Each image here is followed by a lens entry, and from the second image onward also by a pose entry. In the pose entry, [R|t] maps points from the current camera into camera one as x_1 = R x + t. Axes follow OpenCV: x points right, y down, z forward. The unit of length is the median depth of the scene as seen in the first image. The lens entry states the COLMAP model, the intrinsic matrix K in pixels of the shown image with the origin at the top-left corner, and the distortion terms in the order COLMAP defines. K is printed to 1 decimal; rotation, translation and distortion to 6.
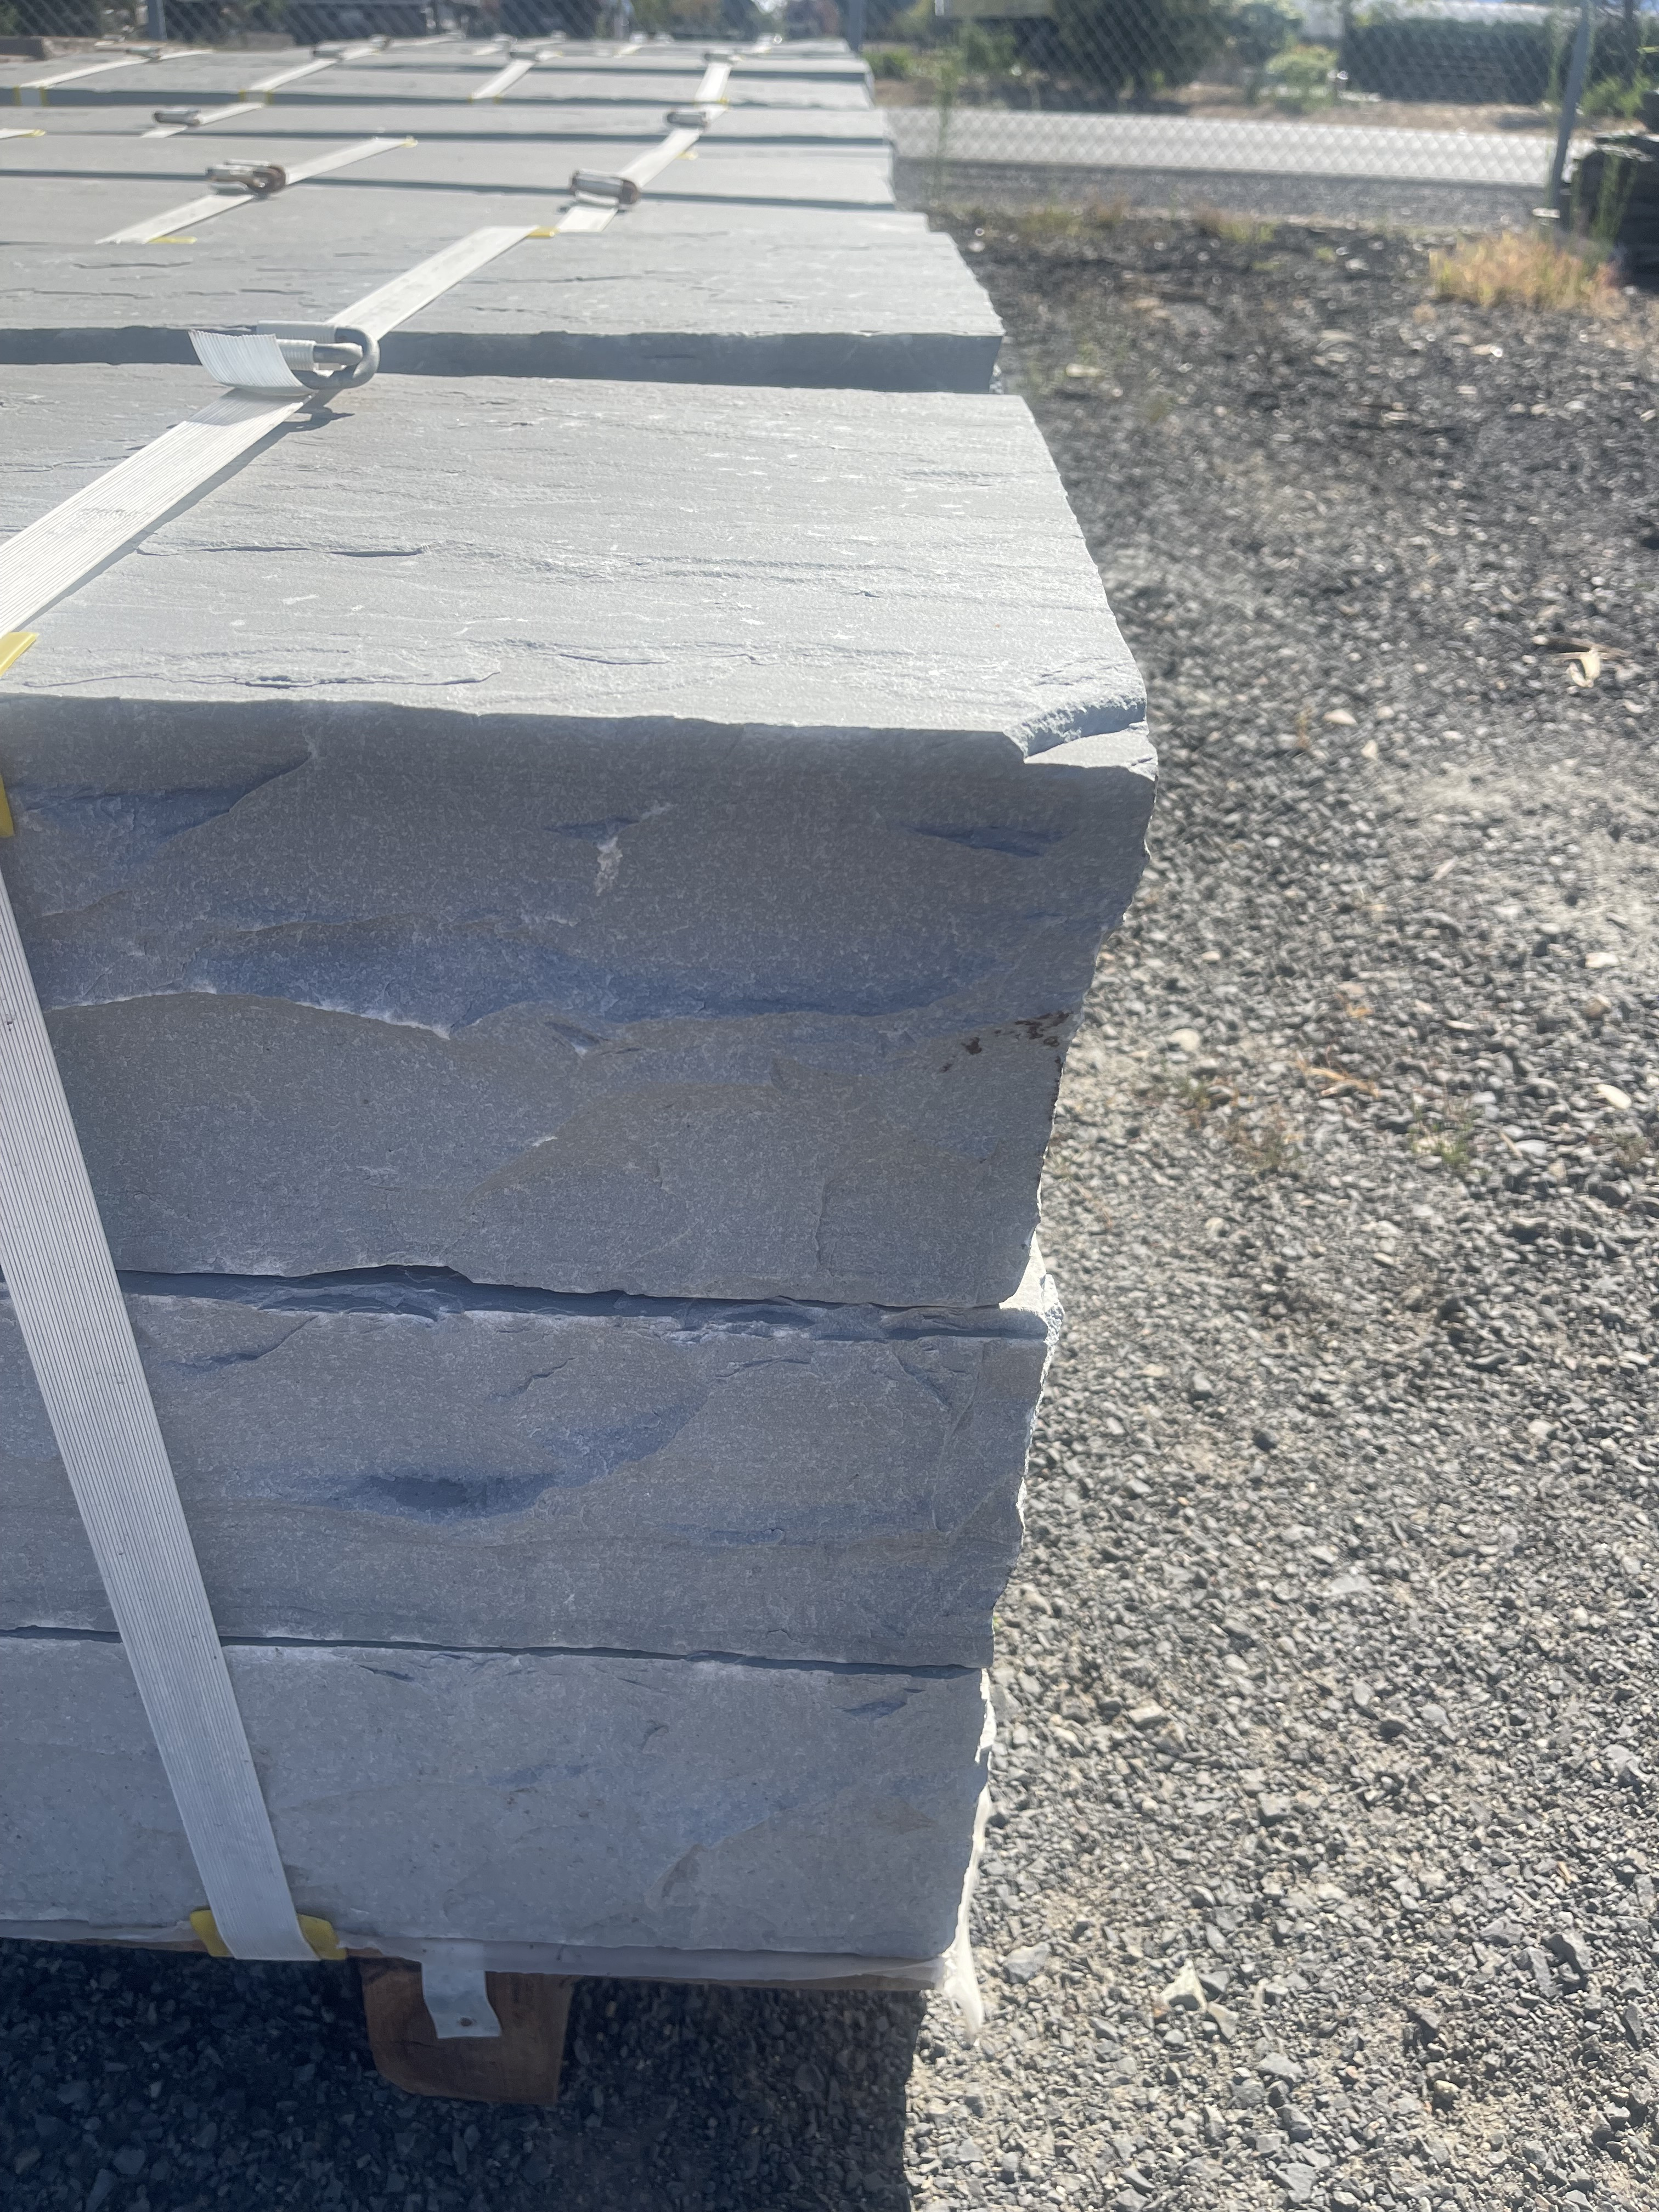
lens RADIAL K [[1653.3, 0, 829.5], [0, 1653.3, 1106.0], [0, 0, 1]] dist [0.014107, -0.001191]
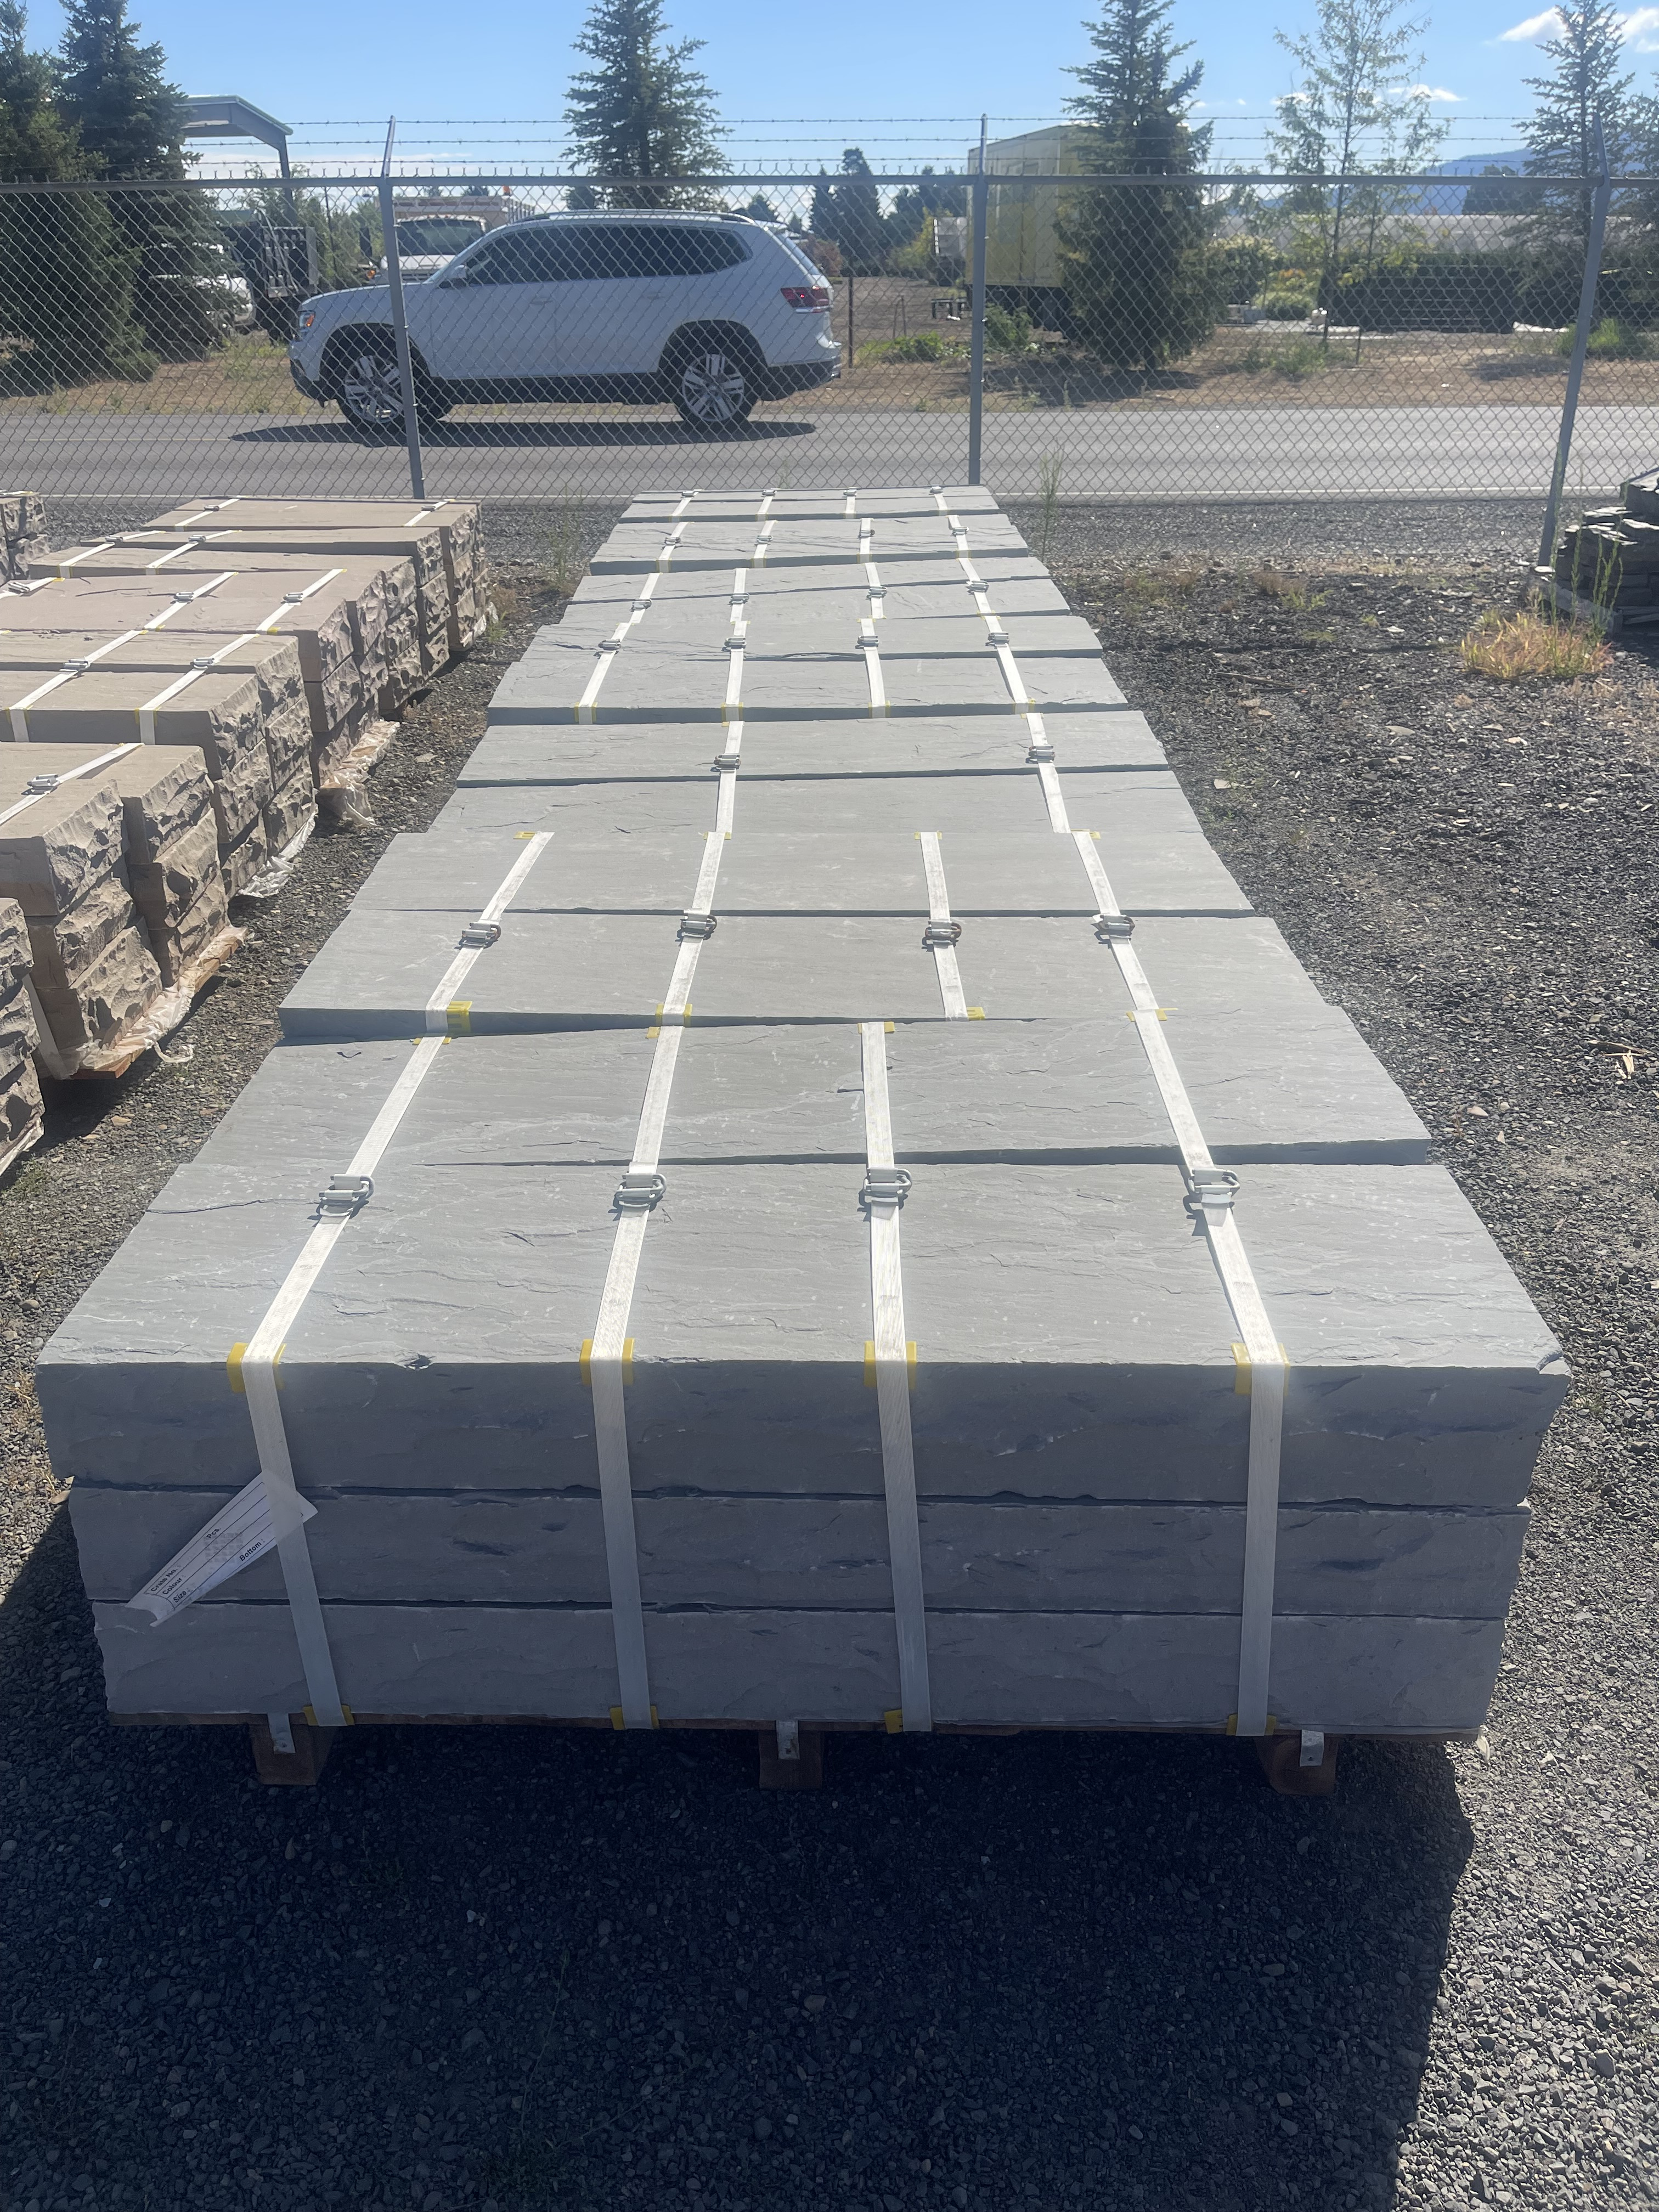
lens RADIAL K [[1631.3, 0, 829.5], [0, 1631.3, 1106.0], [0, 0, 1]] dist [0.038940, -0.035700]
pose [[0.999254, -0.035316, -0.015644, -0.483897], [0.033589, 0.994470, -0.099500, -0.161707], [0.019071, 0.098900, 0.994915, -0.984515]]
